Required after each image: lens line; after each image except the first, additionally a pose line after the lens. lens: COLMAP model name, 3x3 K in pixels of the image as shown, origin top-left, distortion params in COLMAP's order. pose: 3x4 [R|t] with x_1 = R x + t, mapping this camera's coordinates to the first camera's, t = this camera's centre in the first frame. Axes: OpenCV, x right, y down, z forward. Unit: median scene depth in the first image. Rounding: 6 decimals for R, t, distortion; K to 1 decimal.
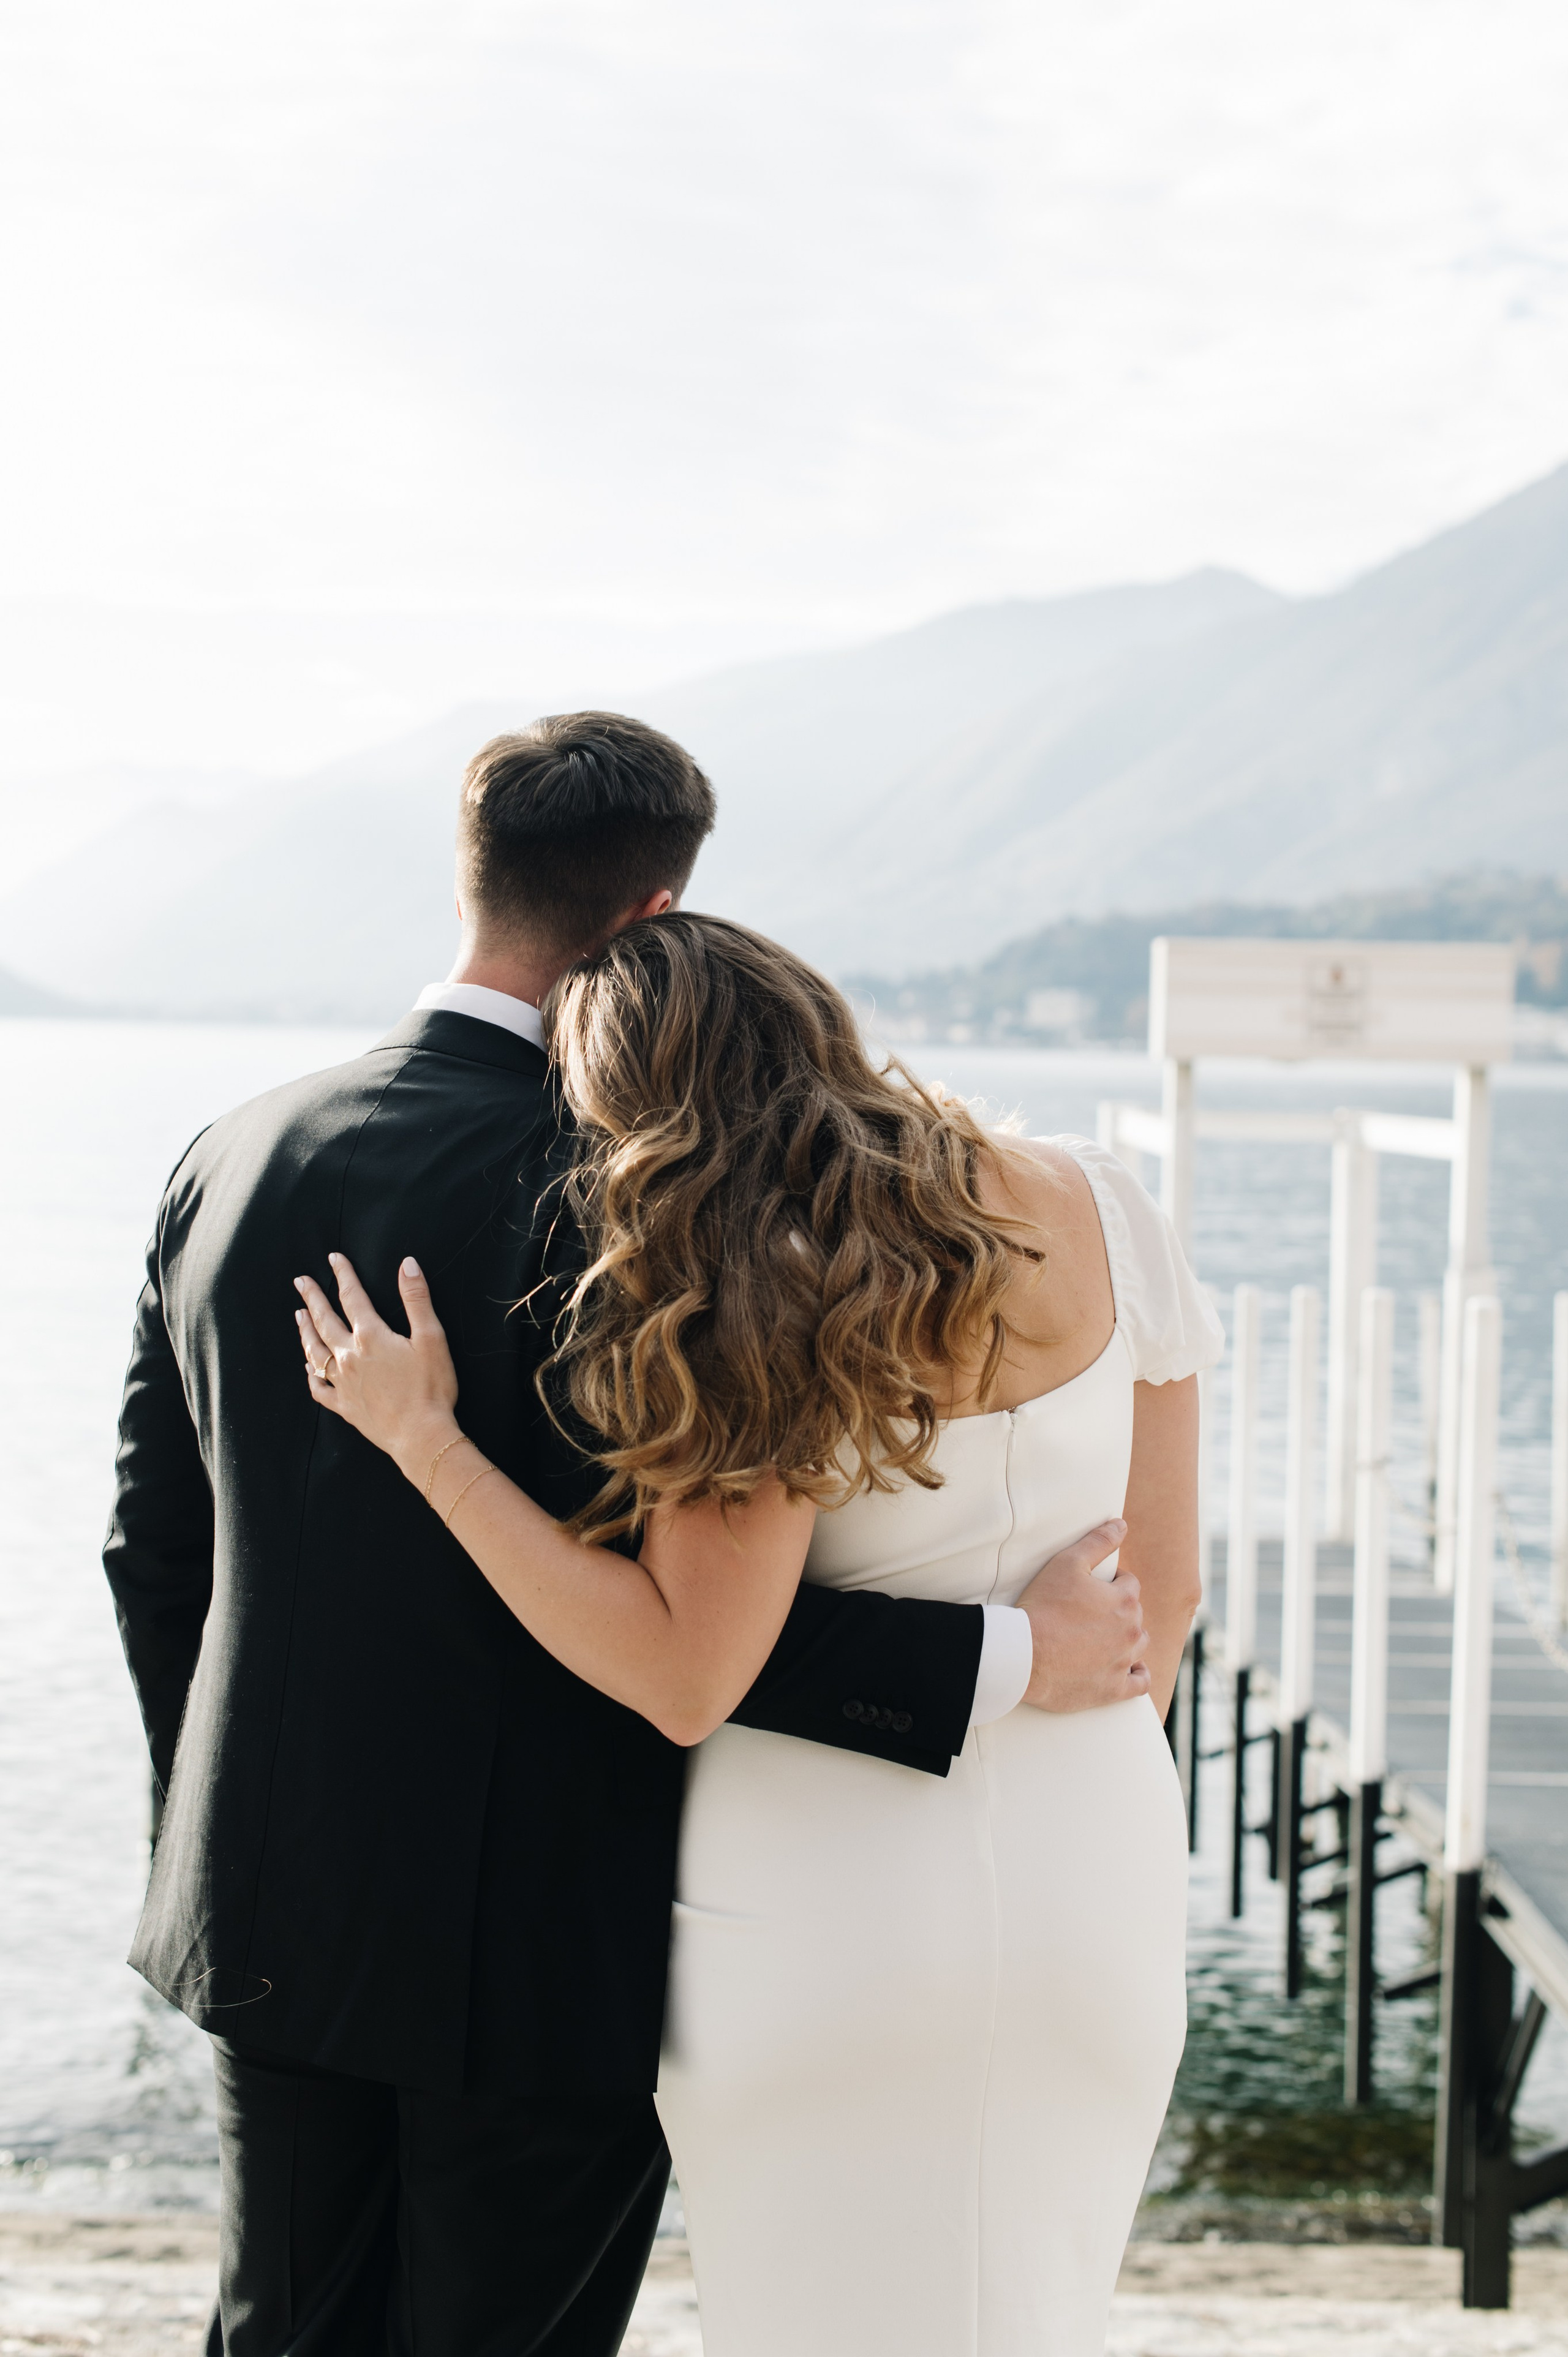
lens RADIAL K [[3354.3, 0, 835.8], [0, 3354.3, 1184.4], [0, 0, 1]] dist [0.003084, 0.085345]
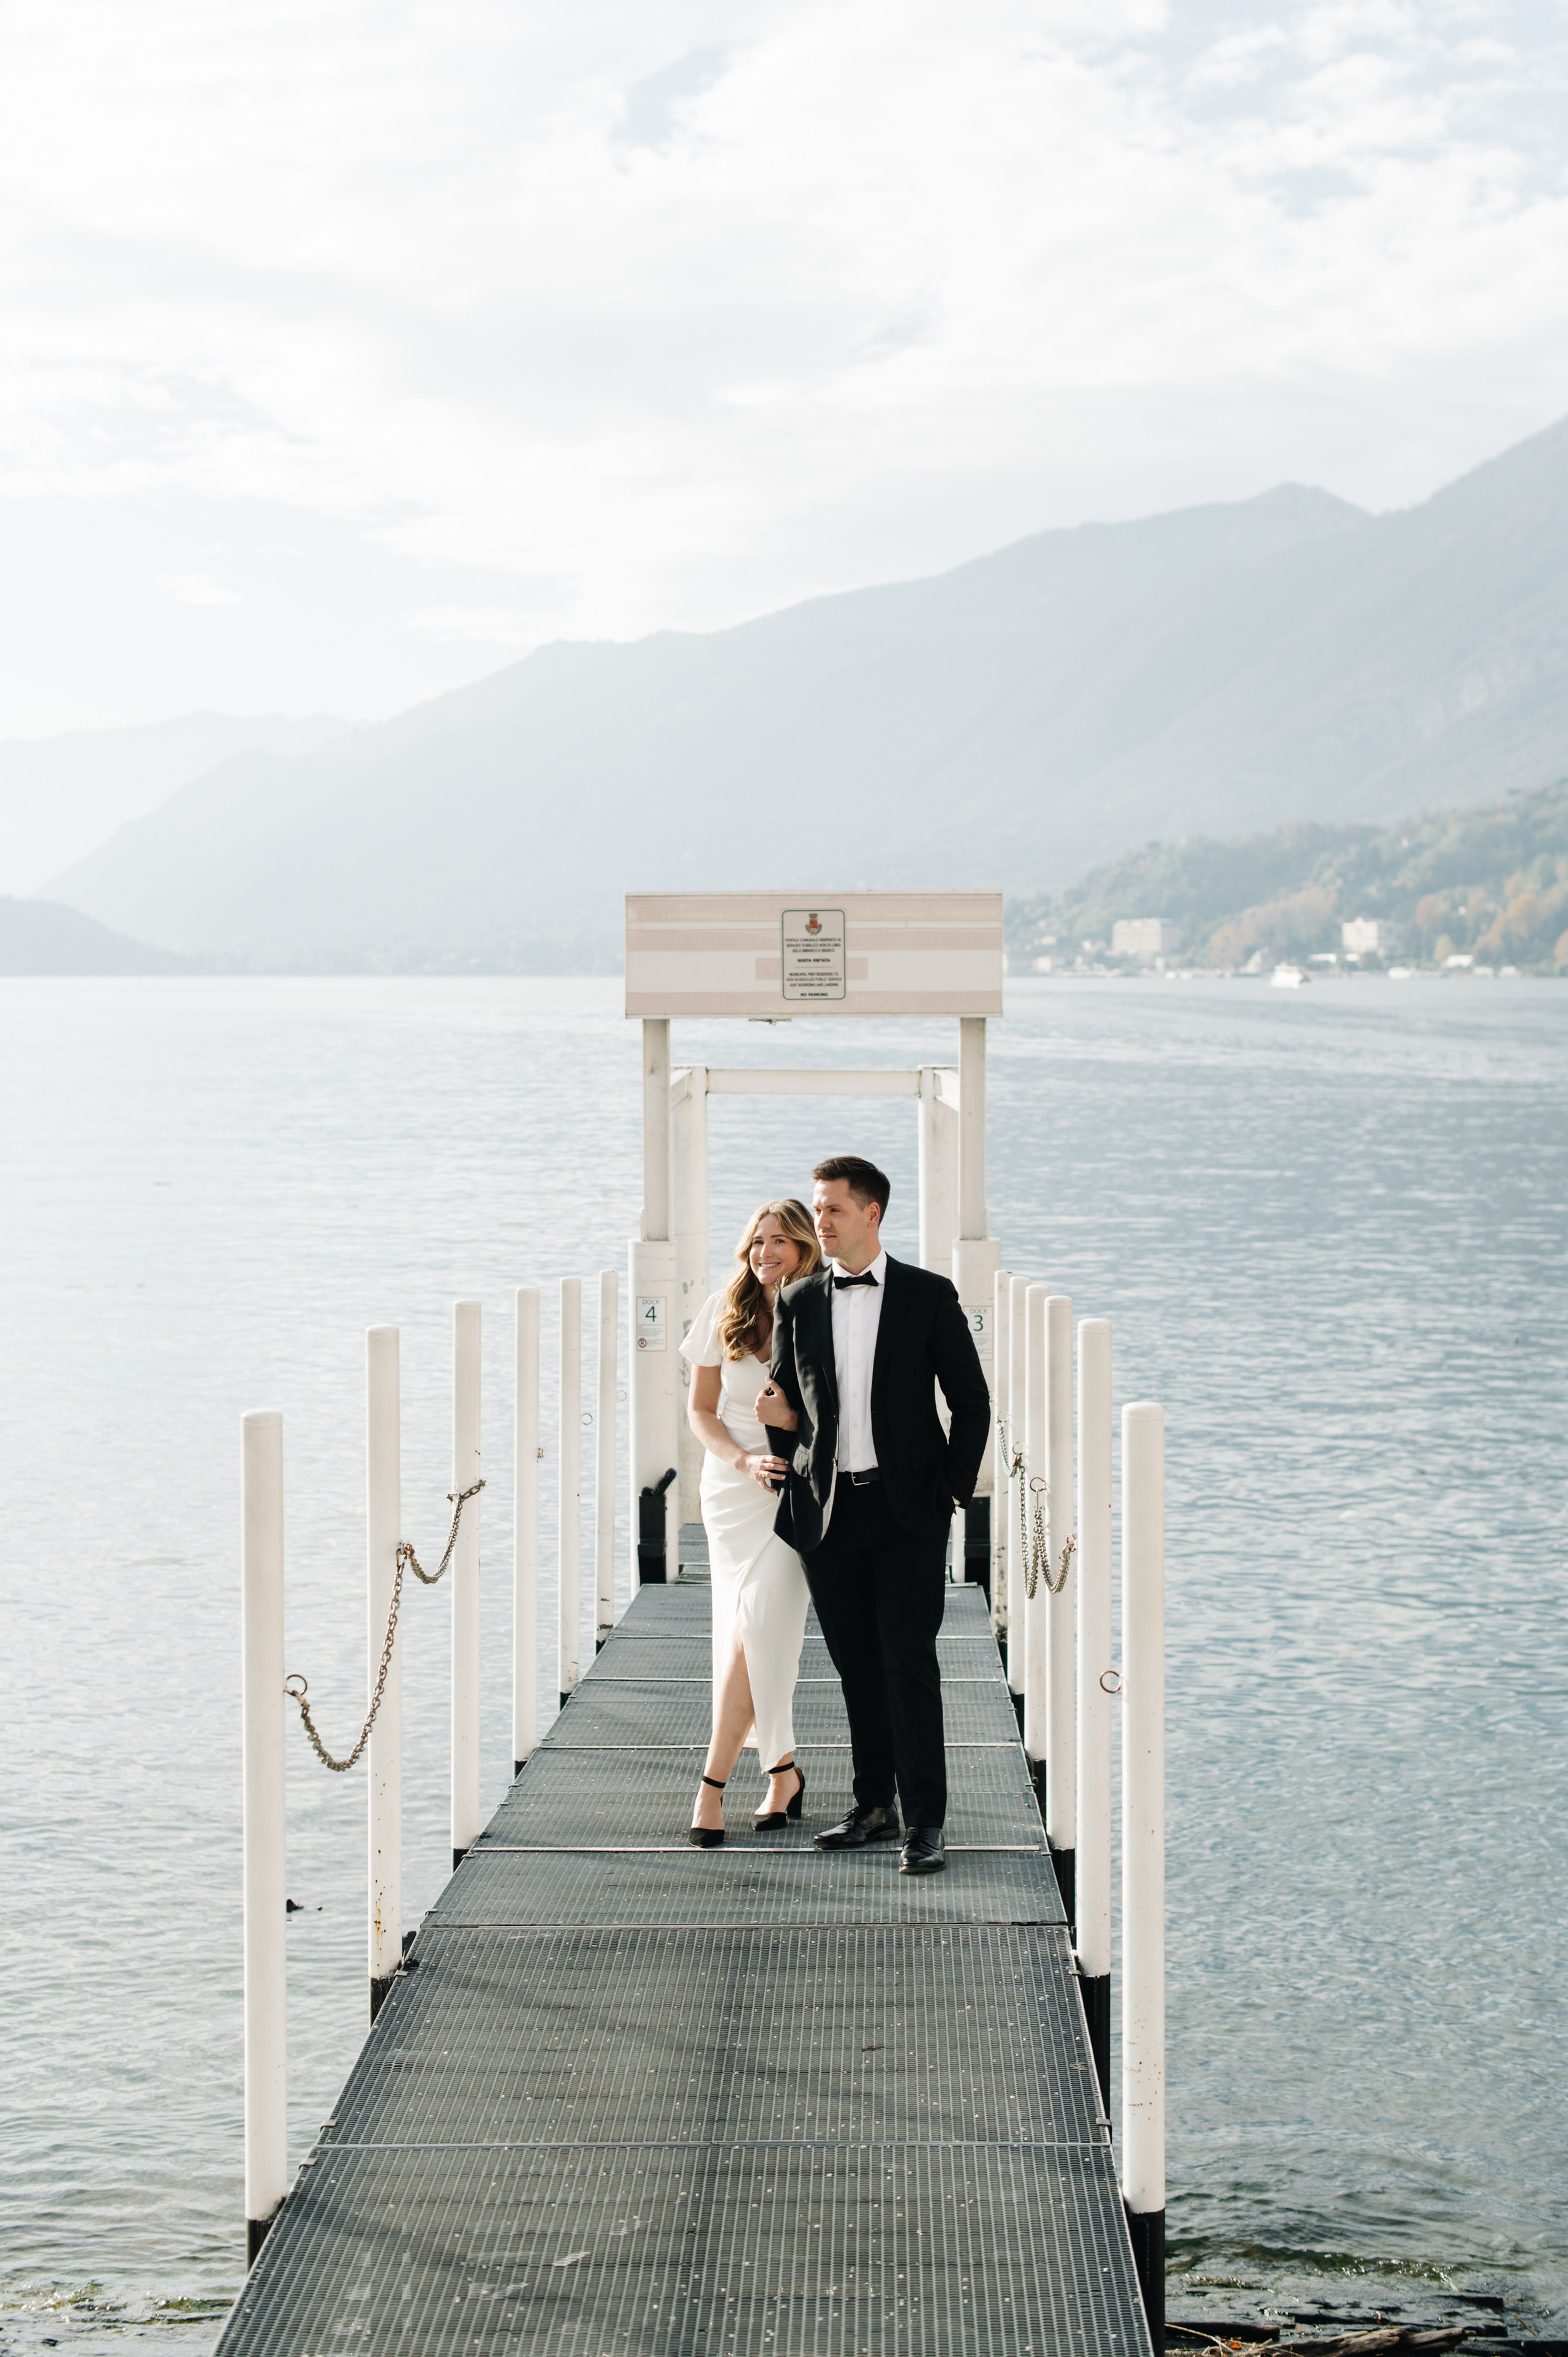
lens RADIAL K [[3376.9, 0, 785.8], [0, 3376.9, 1108.6], [0, 0, 1]] dist [-0.011214, 0.031280]
pose [[0.998912, -0.023008, -0.040566, 0.177624], [0.022865, 0.999731, -0.003971, -0.008133], [0.040646, 0.003039, 0.999169, 0.075899]]
